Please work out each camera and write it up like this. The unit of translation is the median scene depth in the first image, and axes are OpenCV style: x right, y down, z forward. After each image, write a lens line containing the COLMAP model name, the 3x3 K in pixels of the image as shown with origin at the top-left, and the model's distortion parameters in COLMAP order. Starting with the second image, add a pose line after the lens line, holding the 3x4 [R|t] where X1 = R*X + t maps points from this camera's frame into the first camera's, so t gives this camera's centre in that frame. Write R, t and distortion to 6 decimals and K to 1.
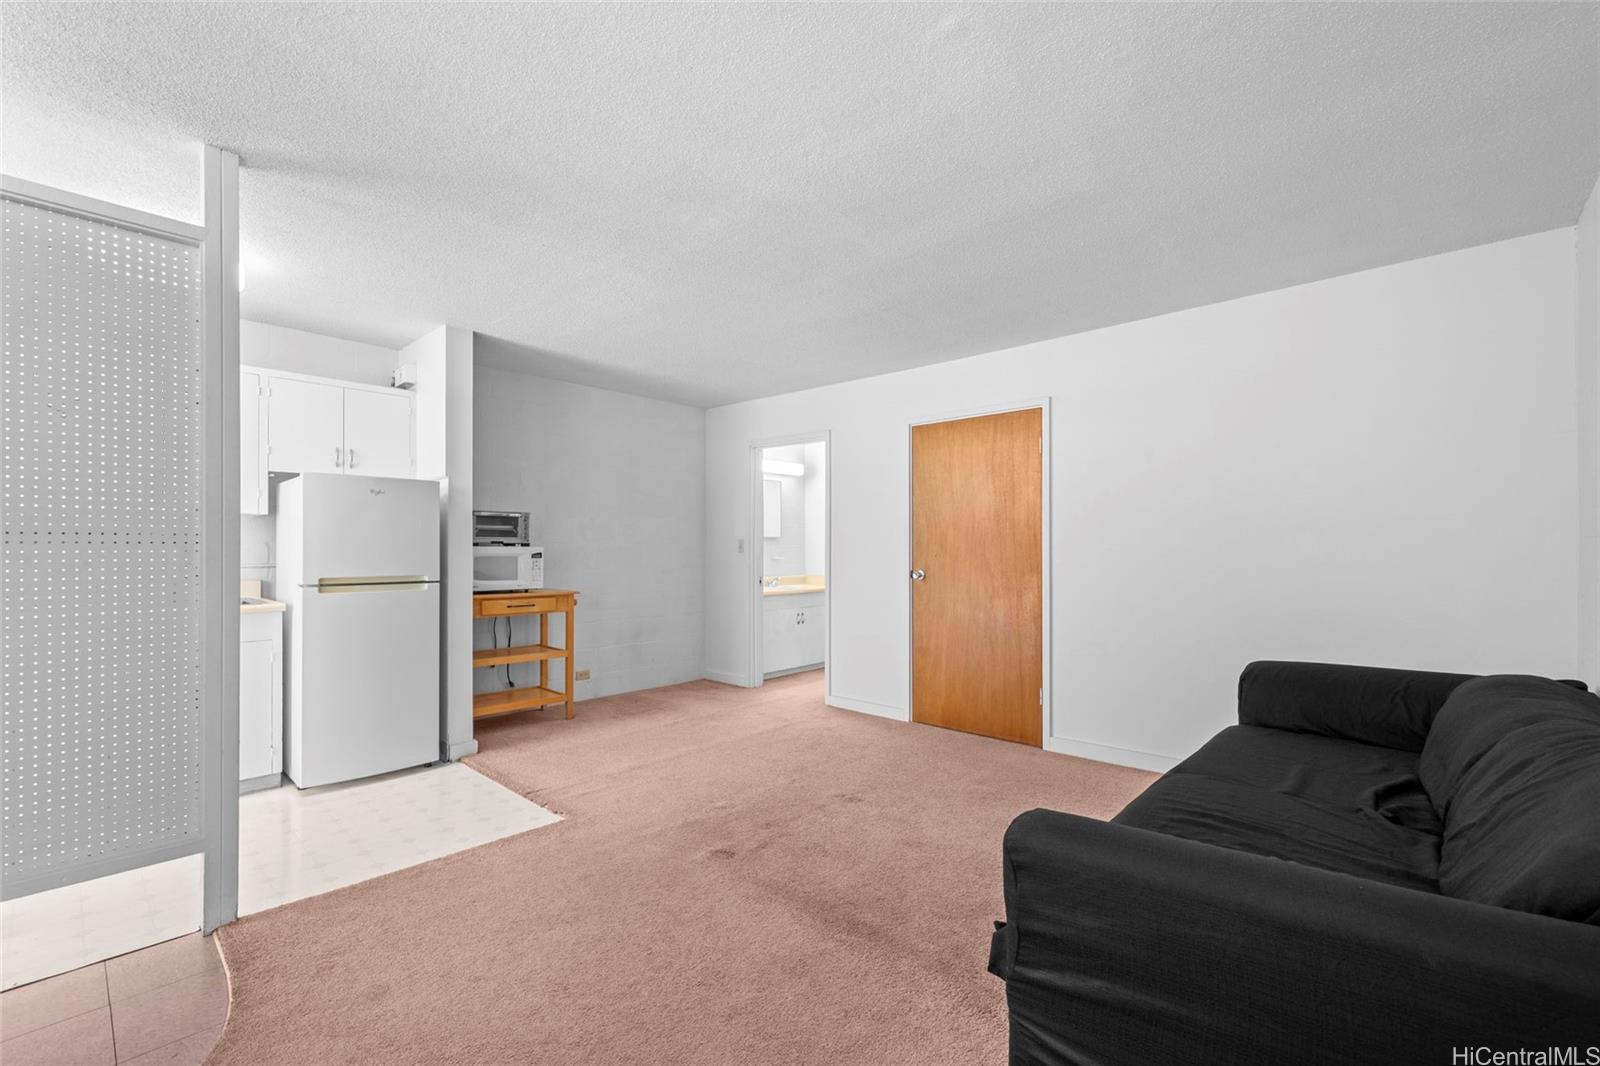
lens RADIAL K [[680.1, 0, 802.5], [0, 680.1, 548.0], [0, 0, 1]] dist [-0.000039, -0.000006]
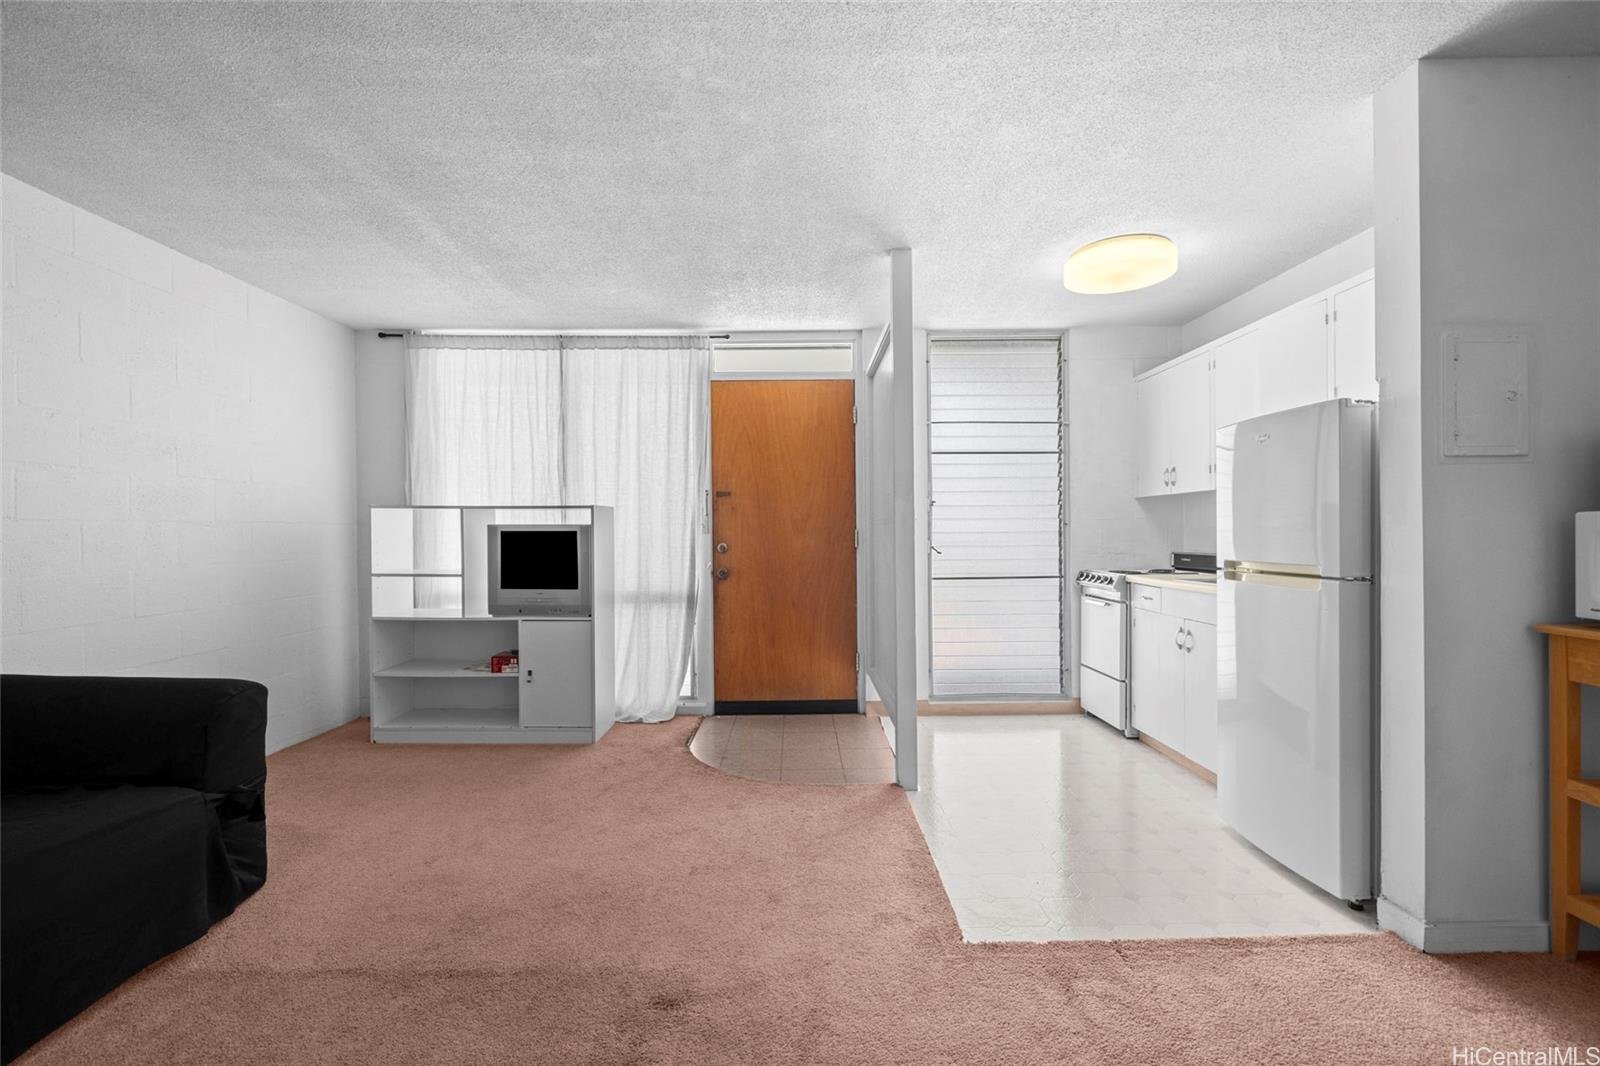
lens RADIAL K [[672.0, 0, 802.0], [0, 672.0, 535.3], [0, 0, 1]] dist [-0.001593, -0.000202]
pose [[-0.732812, 0.008535, -0.680378, 0.135526], [0.007677, 0.999961, 0.004276, 0.007062], [0.680388, -0.002090, -0.732849, 0.939643]]
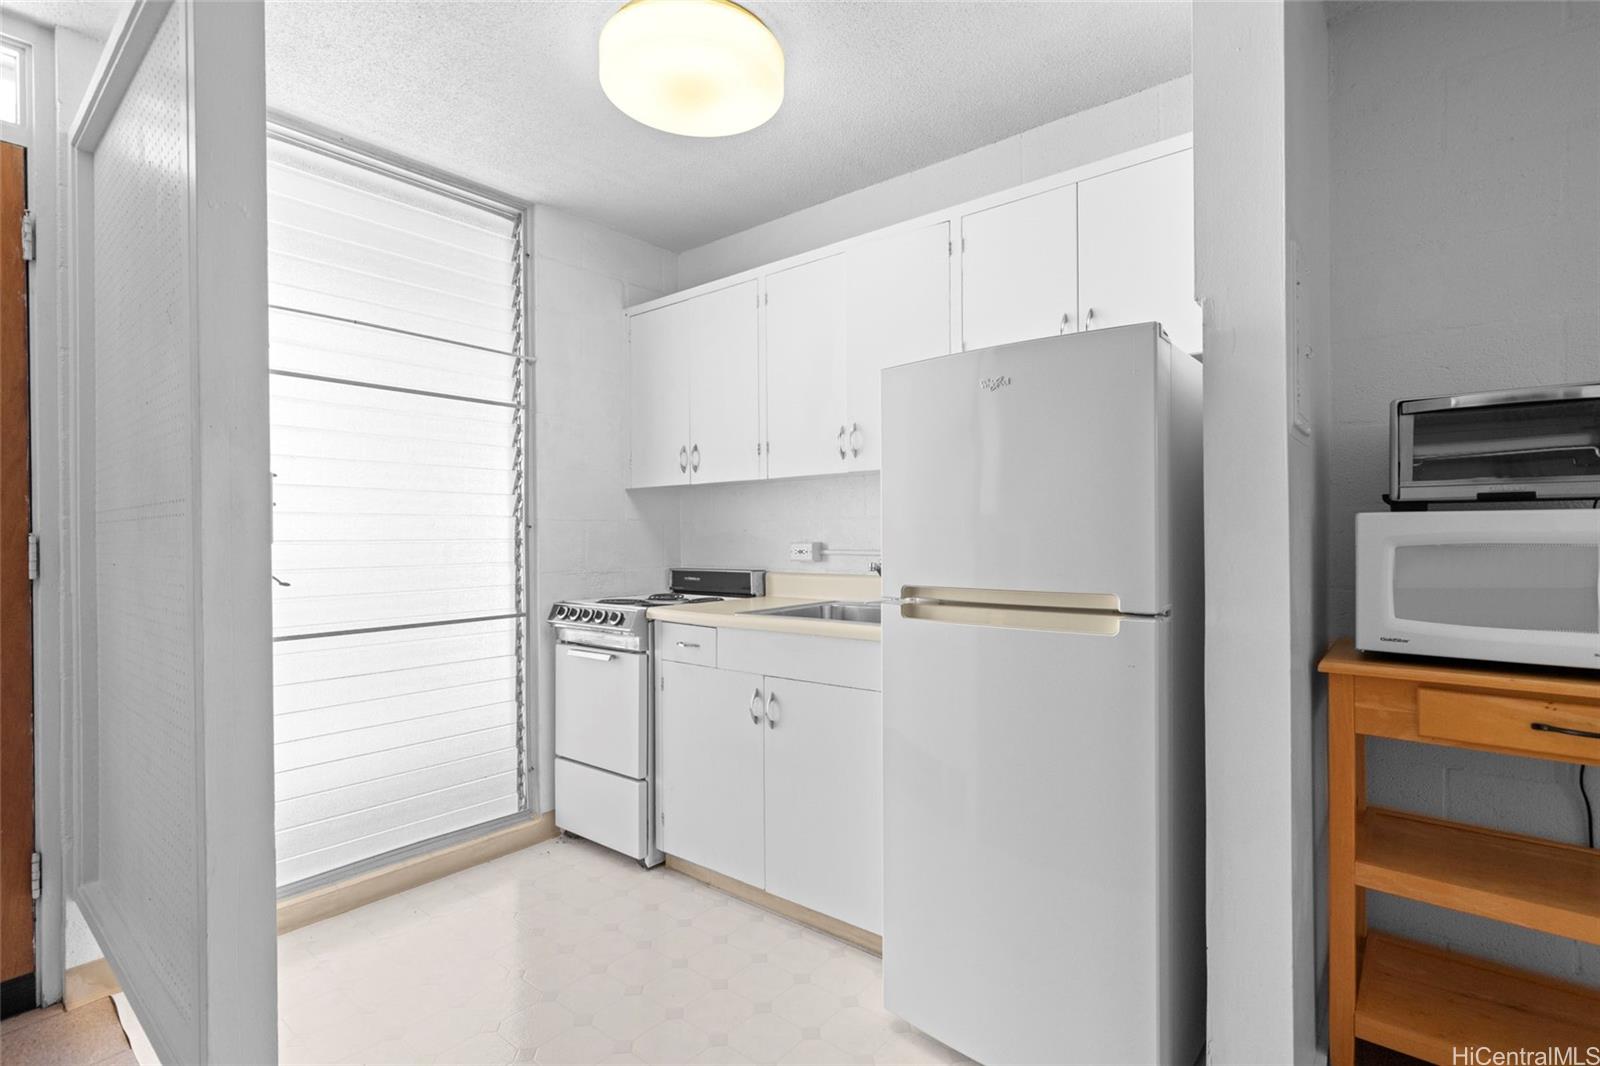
lens RADIAL K [[754.6, 0, 800.8], [0, 754.6, 538.1], [0, 0, 1]] dist [0.001388, 0.000803]
pose [[0.053946, 0.002752, -0.998540, -0.141717], [0.005769, 0.999979, 0.003067, 0.007209], [0.998527, -0.005926, 0.053929, 0.683670]]
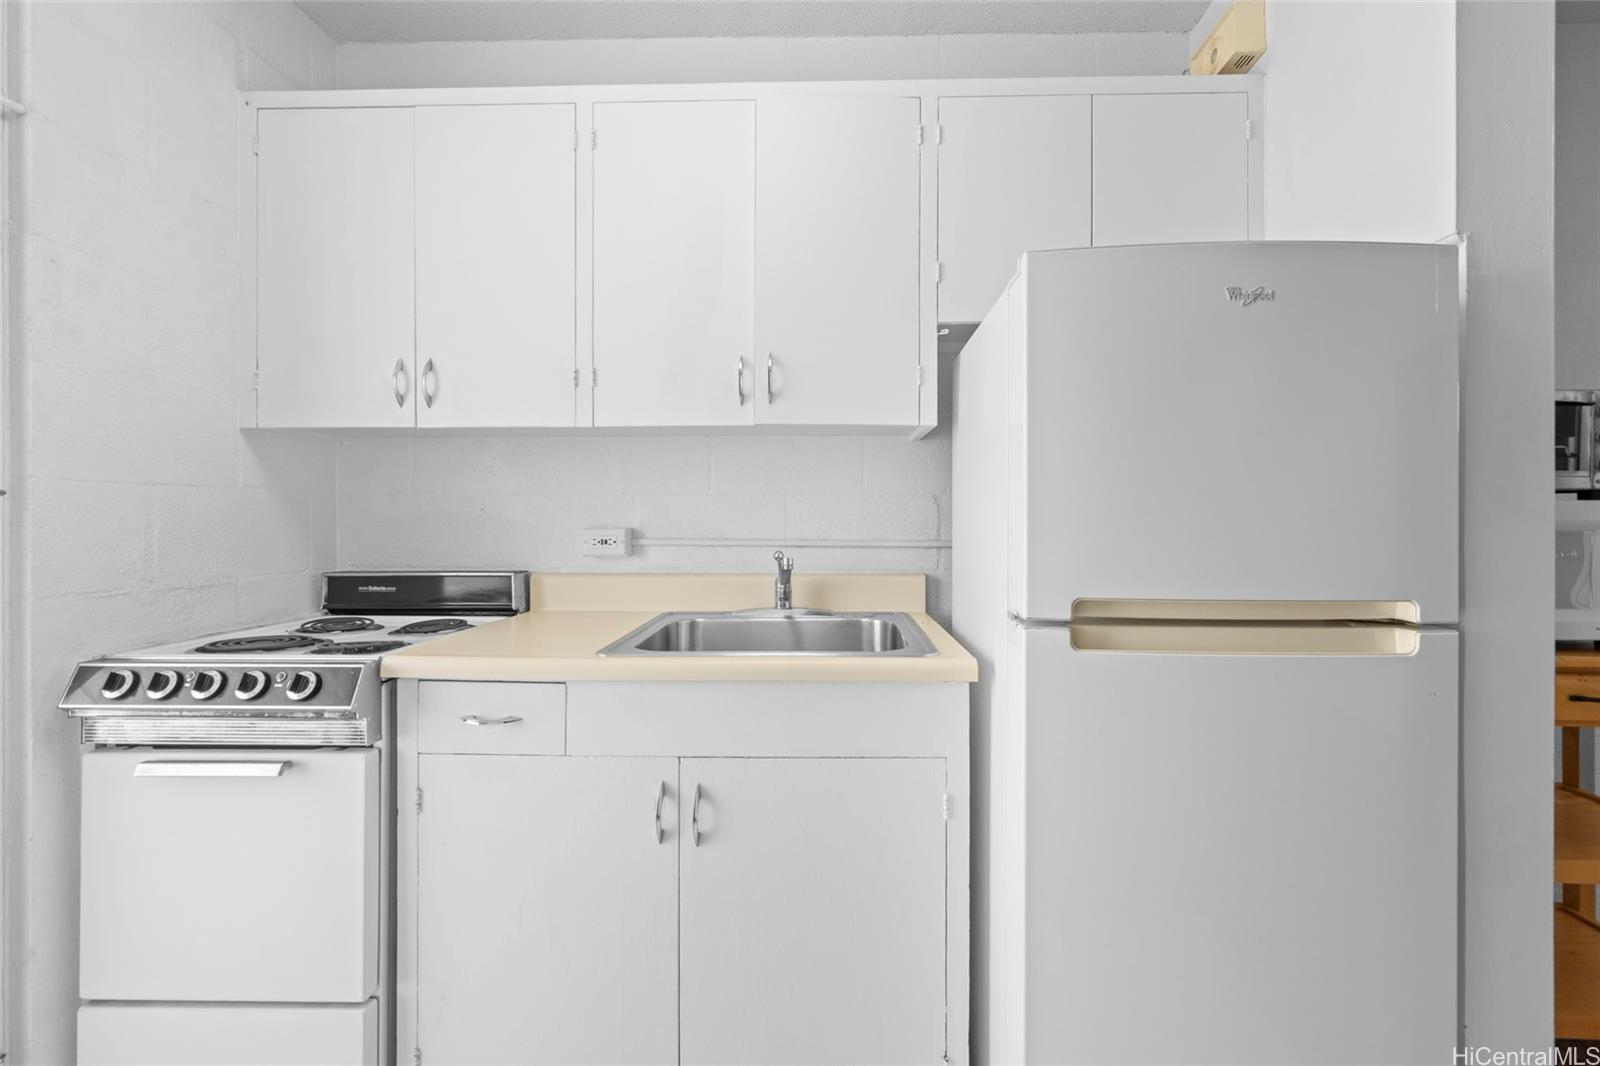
lens RADIAL K [[687.3, 0, 804.2], [0, 687.3, 516.2], [0, 0, 1]] dist [-0.000690, -0.000085]
pose [[0.652951, -0.000951, -0.757399, -0.424341], [-0.001396, 0.999996, -0.002459, 0.006944], [0.757398, 0.002663, 0.652948, 0.541233]]
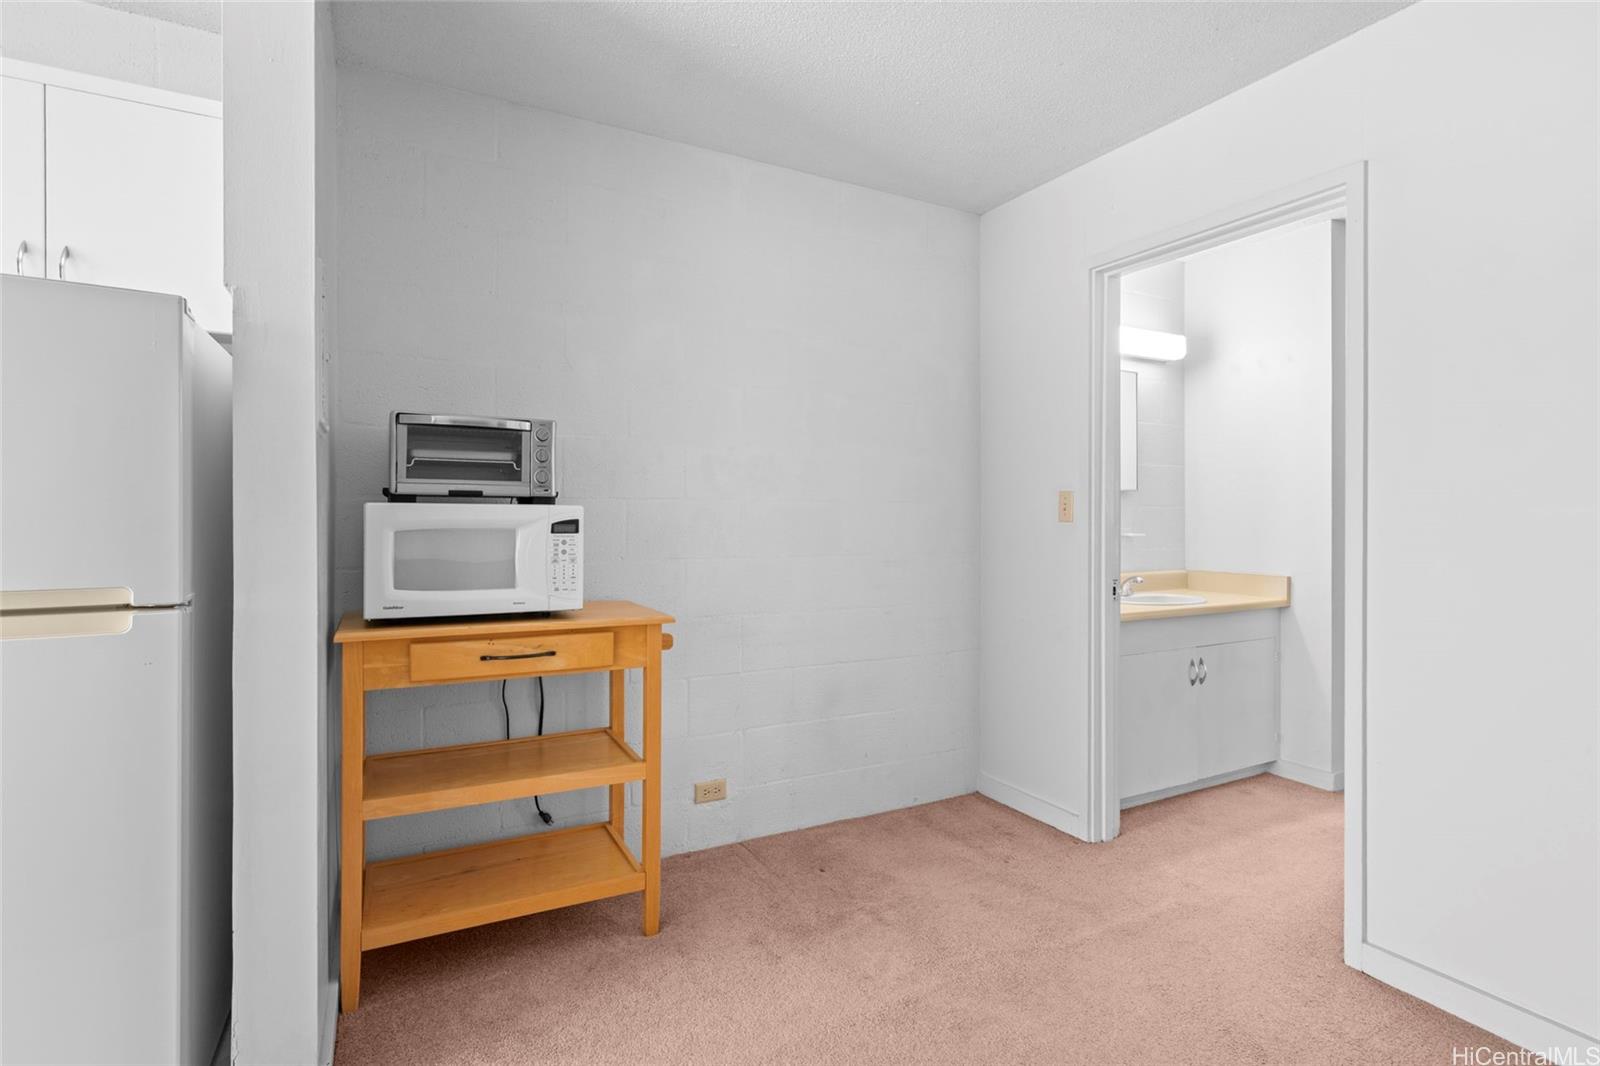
lens RADIAL K [[786.1, 0, 805.2], [0, 786.1, 518.8], [0, 0, 1]] dist [0.000438, 0.000024]
pose [[0.945595, 0.000231, -0.325346, -0.112479], [-0.000625, 0.999999, -0.001106, 0.007171], [0.325345, 0.001249, 0.945594, 0.633789]]
